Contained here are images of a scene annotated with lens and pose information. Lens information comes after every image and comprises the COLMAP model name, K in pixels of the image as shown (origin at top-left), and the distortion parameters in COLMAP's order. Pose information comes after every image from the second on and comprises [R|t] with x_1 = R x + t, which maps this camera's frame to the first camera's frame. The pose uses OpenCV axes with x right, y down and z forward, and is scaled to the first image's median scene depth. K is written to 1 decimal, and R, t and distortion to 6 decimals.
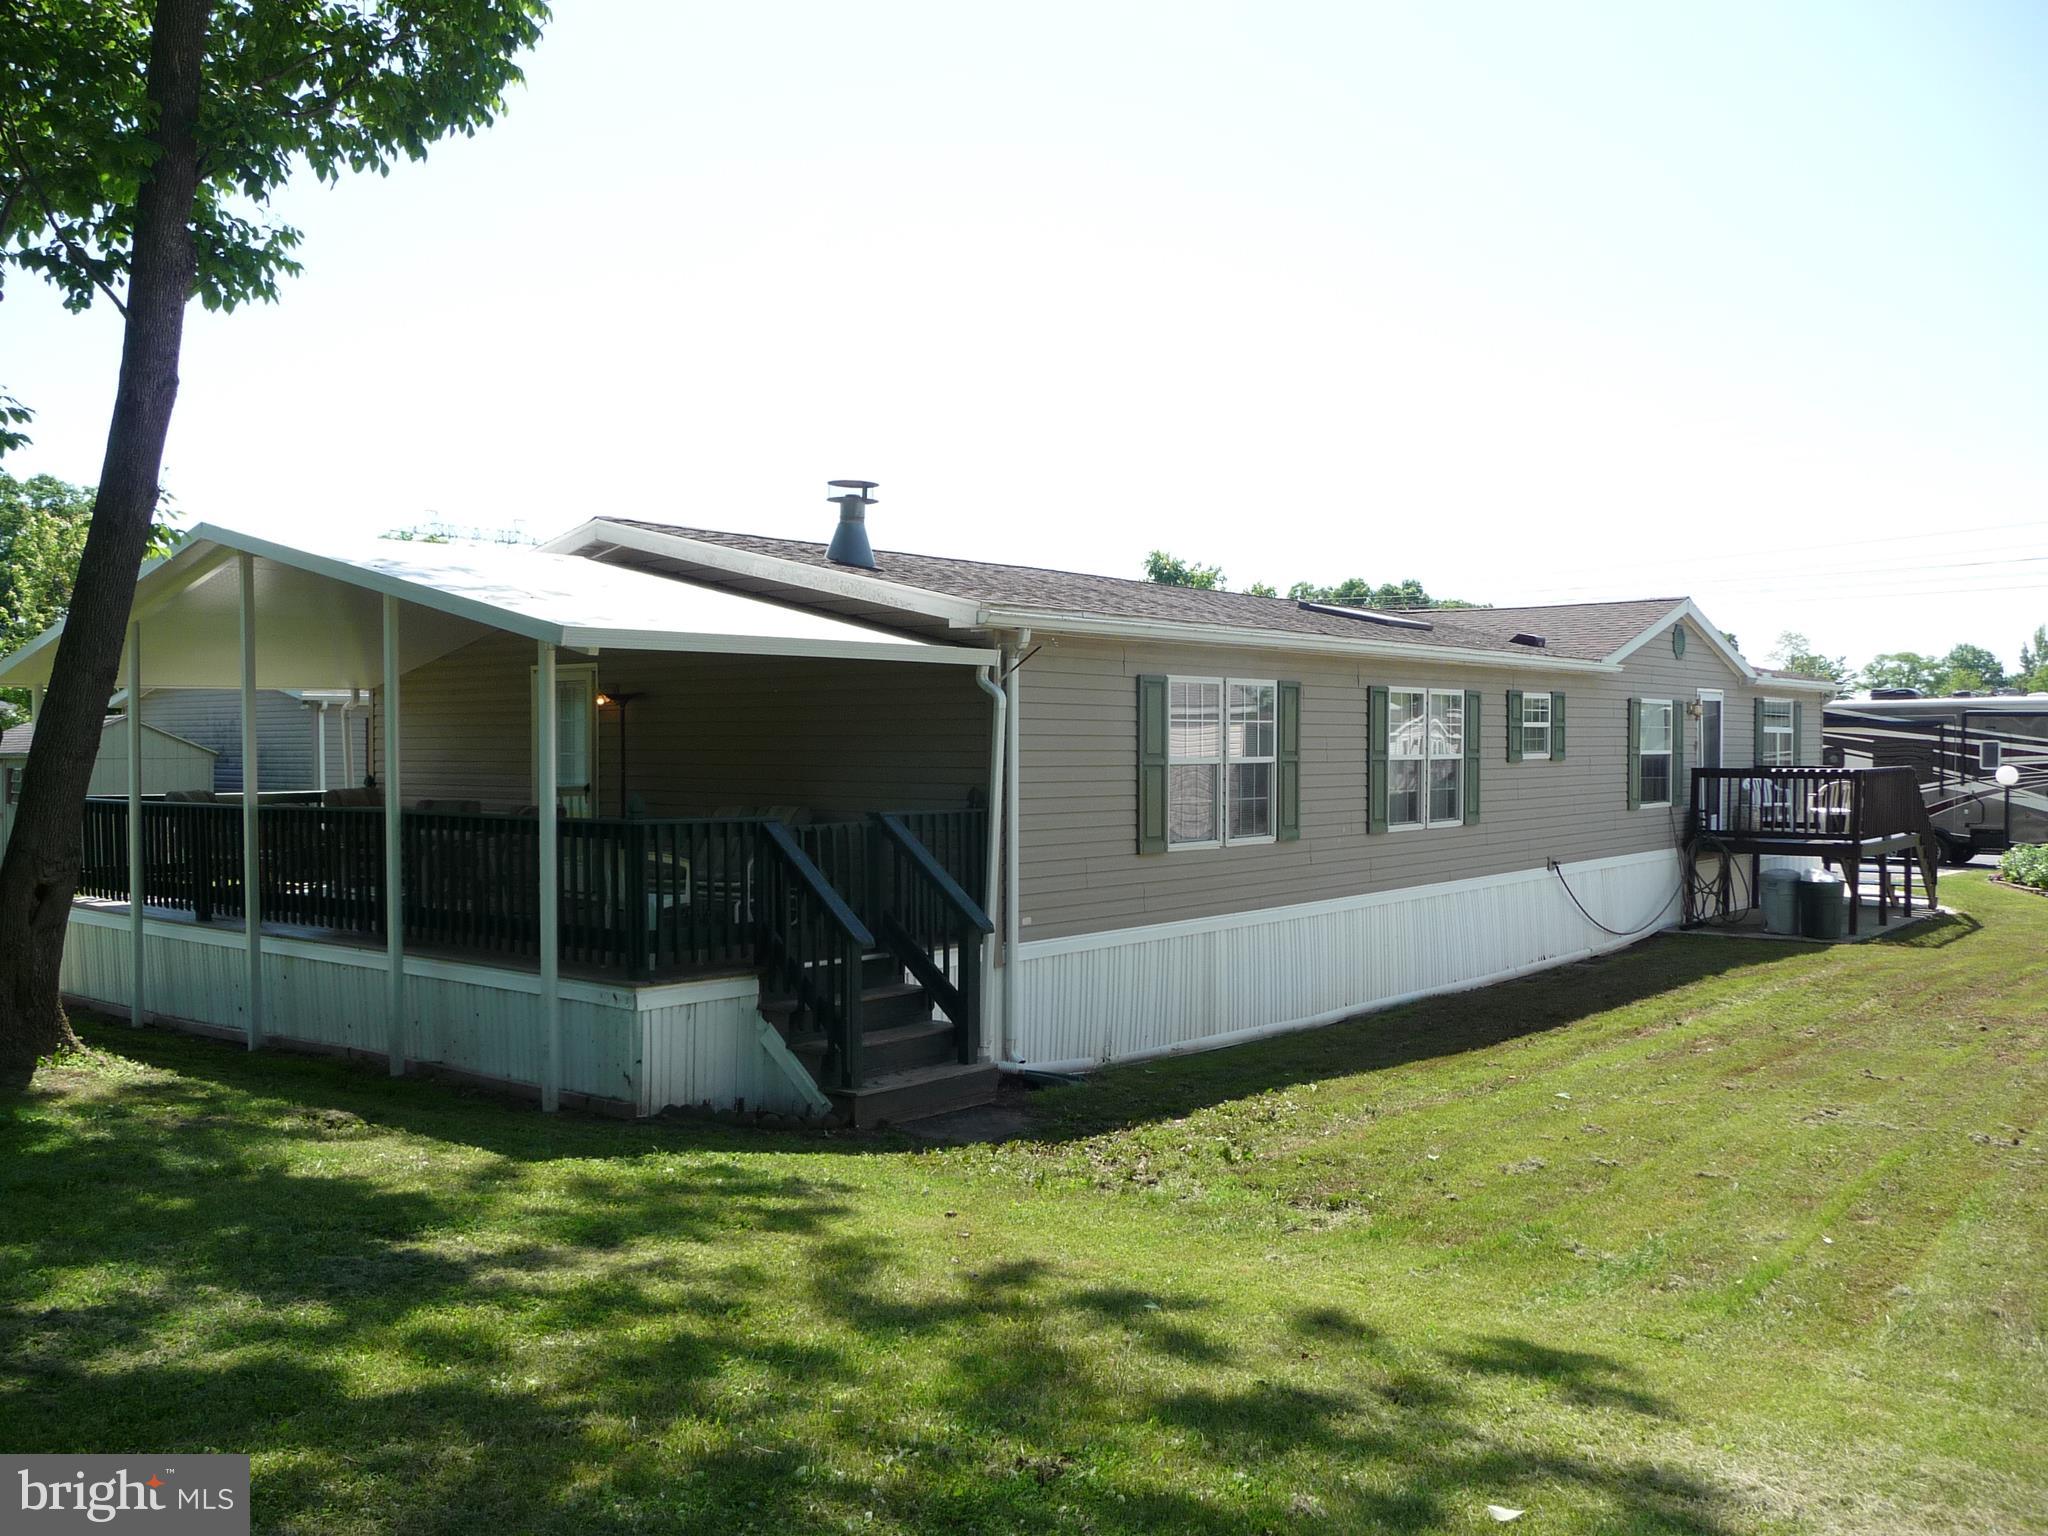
lens RADIAL K [[1718.2, 0, 1022.6], [0, 1718.2, 768.6], [0, 0, 1]] dist [-0.026778, 0.023470]
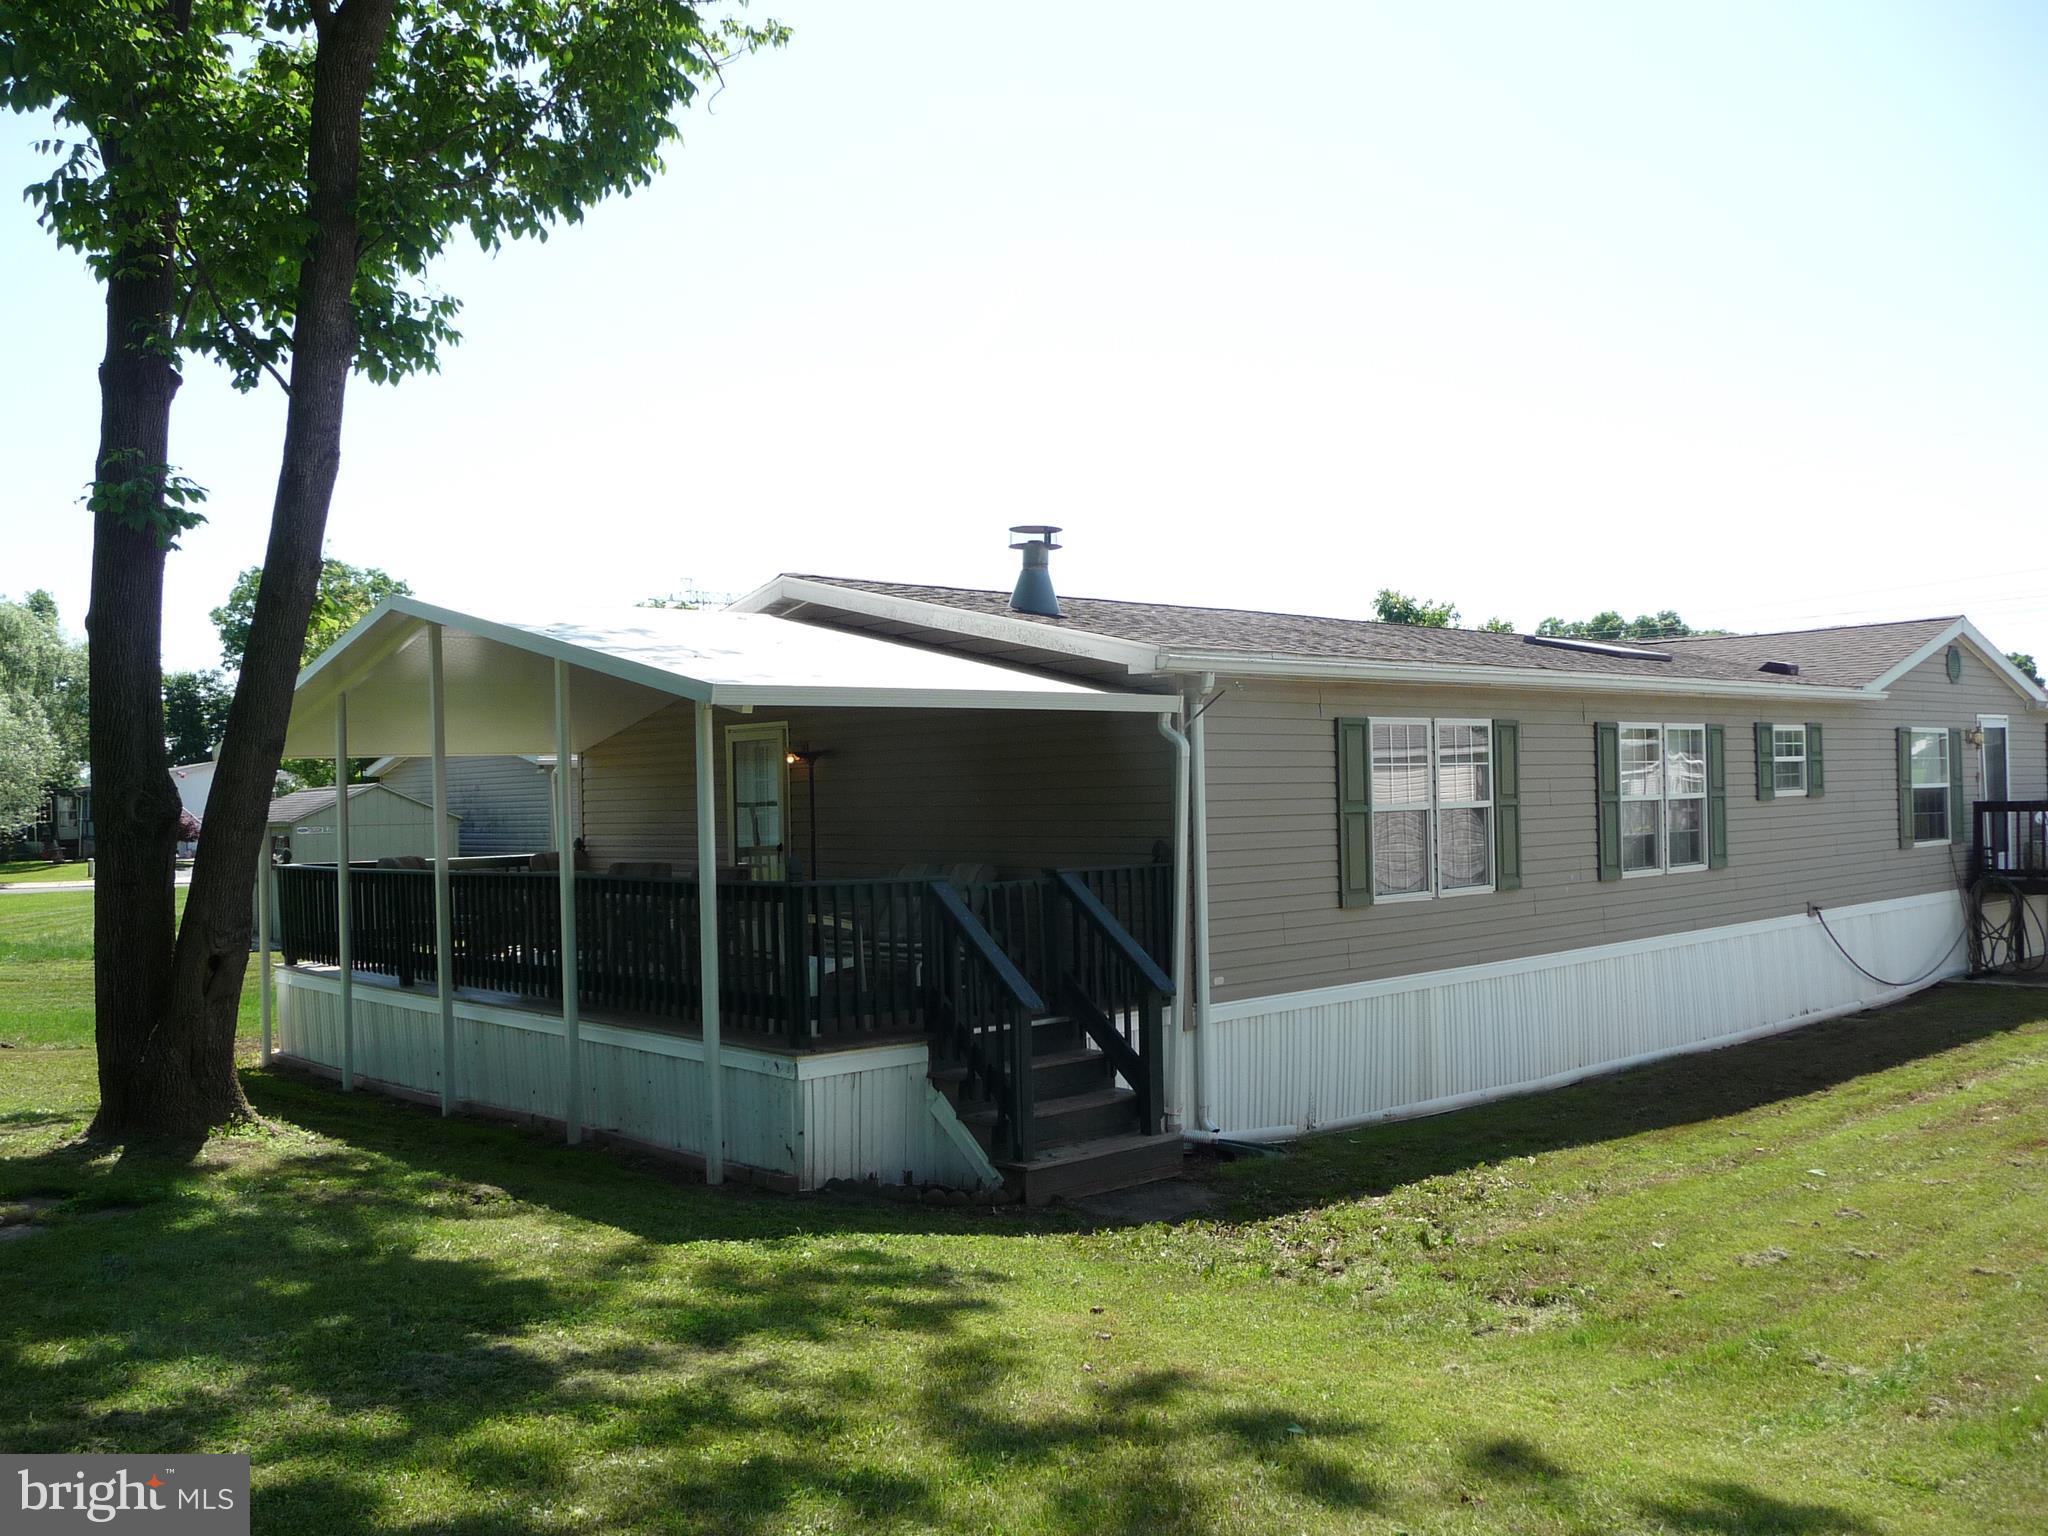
lens RADIAL K [[1718.2, 0, 1026.2], [0, 1718.2, 771.8], [0, 0, 1]] dist [-0.026778, 0.023470]
pose [[0.989907, -0.024186, -0.139642, 0.037813], [0.020449, 0.999395, -0.028134, -0.002207], [0.140238, 0.024994, 0.989802, 0.053912]]
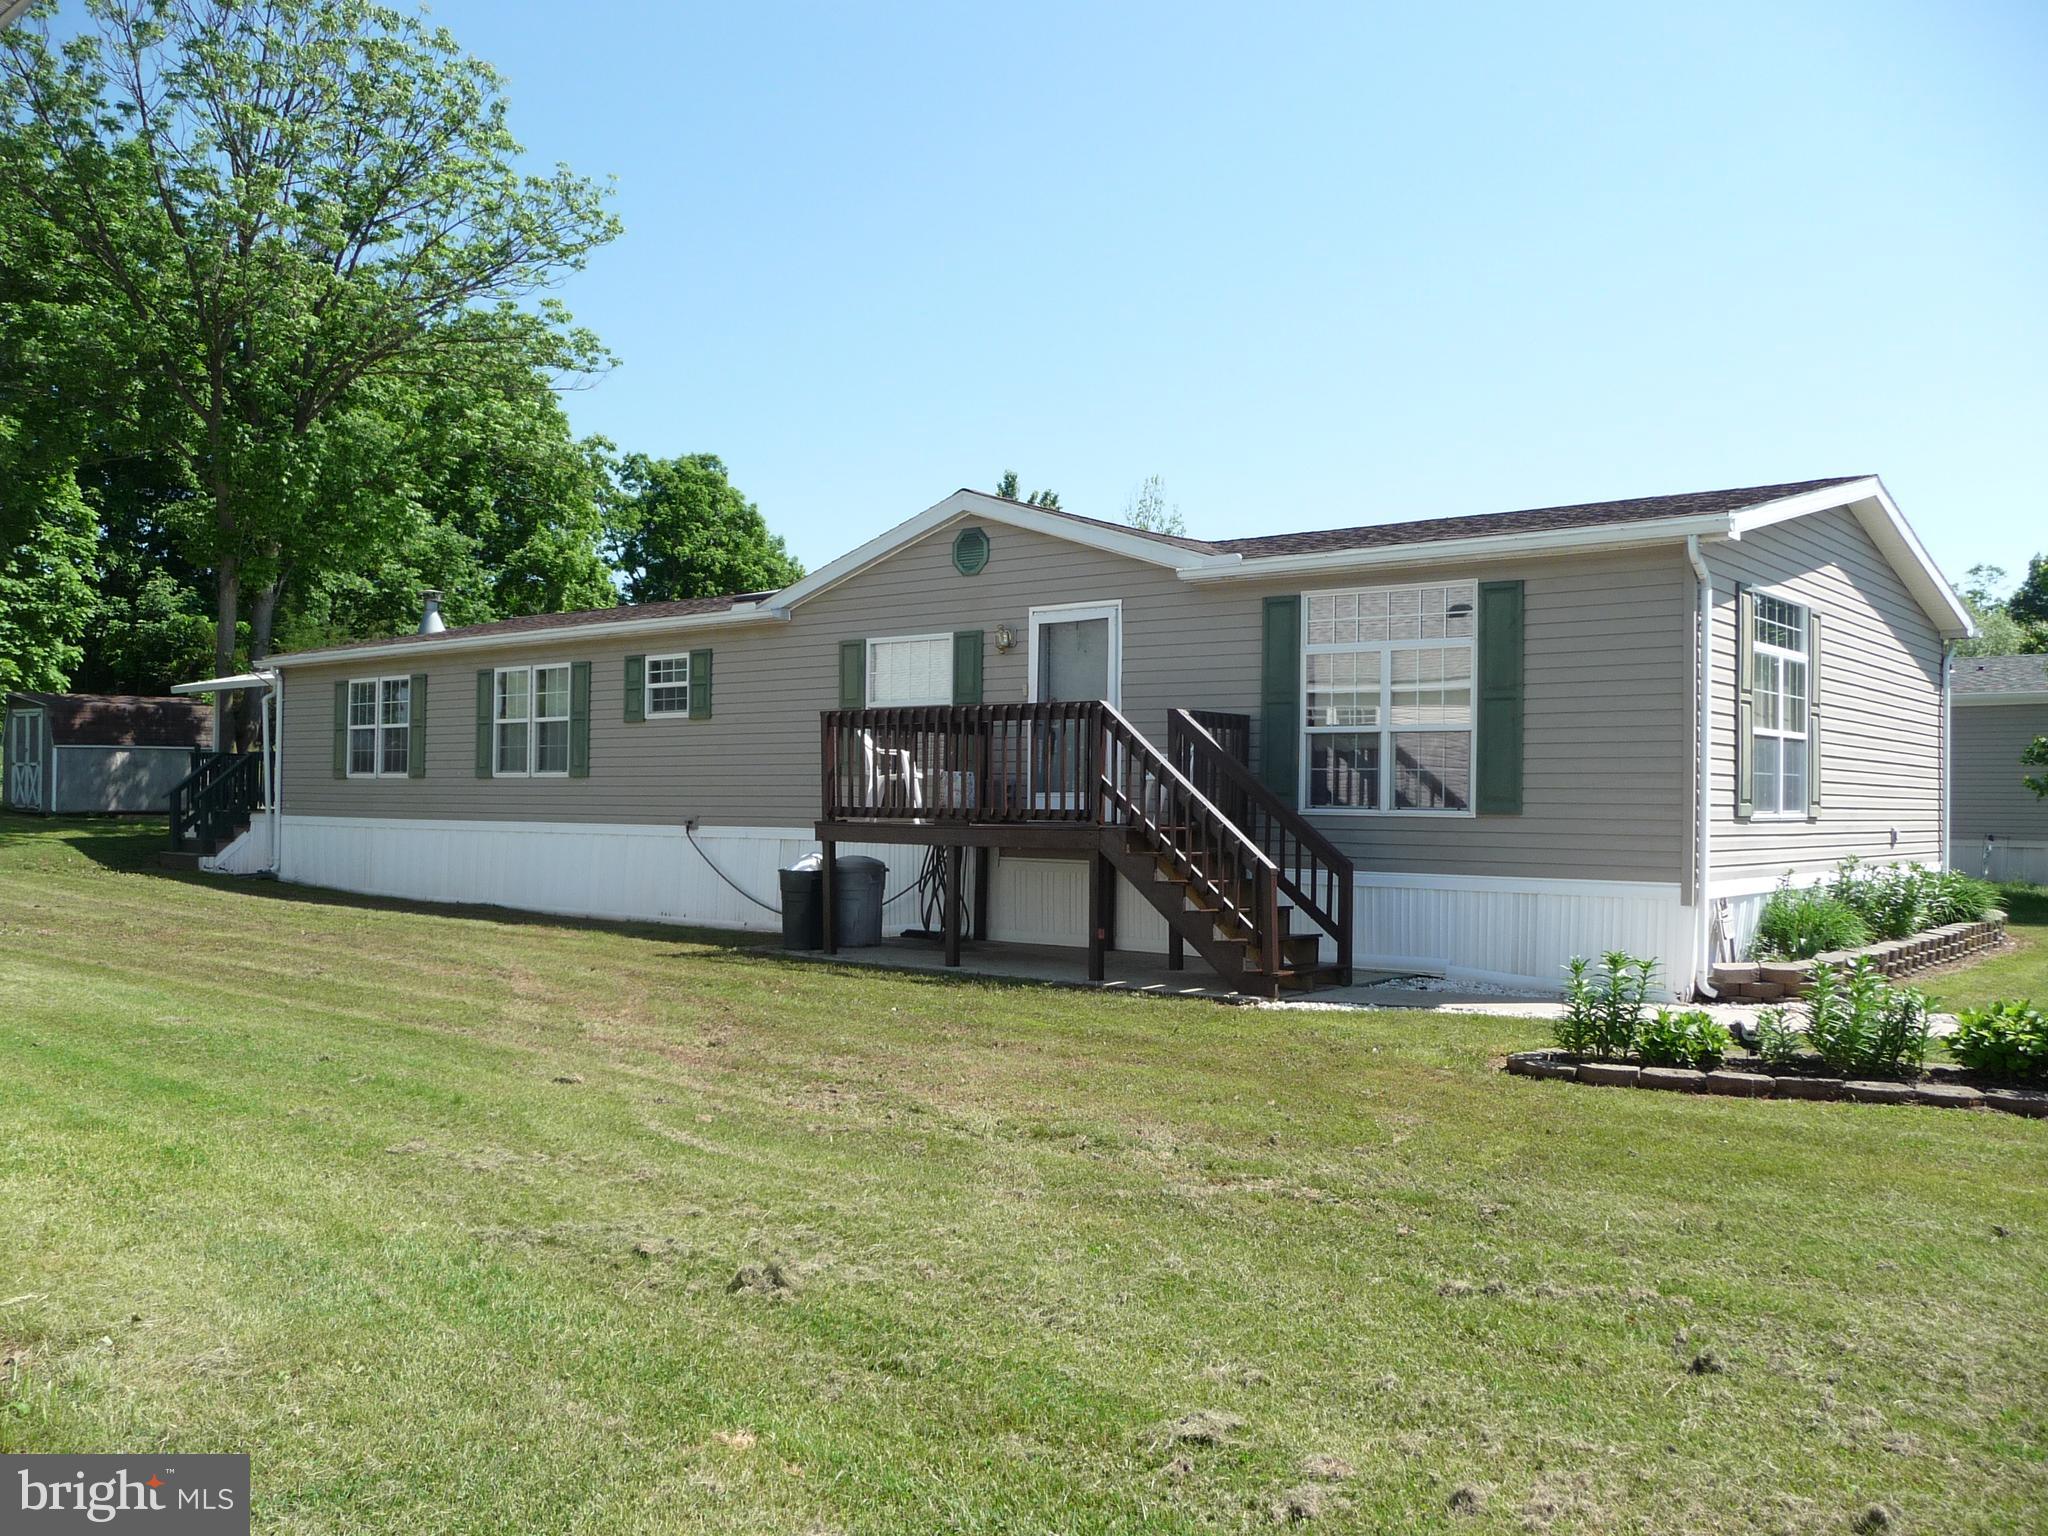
lens RADIAL K [[1718.2, 0, 1024.9], [0, 1718.2, 766.6], [0, 0, 1]] dist [-0.026778, 0.023470]
pose [[-0.027736, 0.040471, -0.998796, 2.384270], [0.025657, 0.998880, 0.039761, -0.022064], [0.999286, -0.024523, -0.028744, 2.248530]]
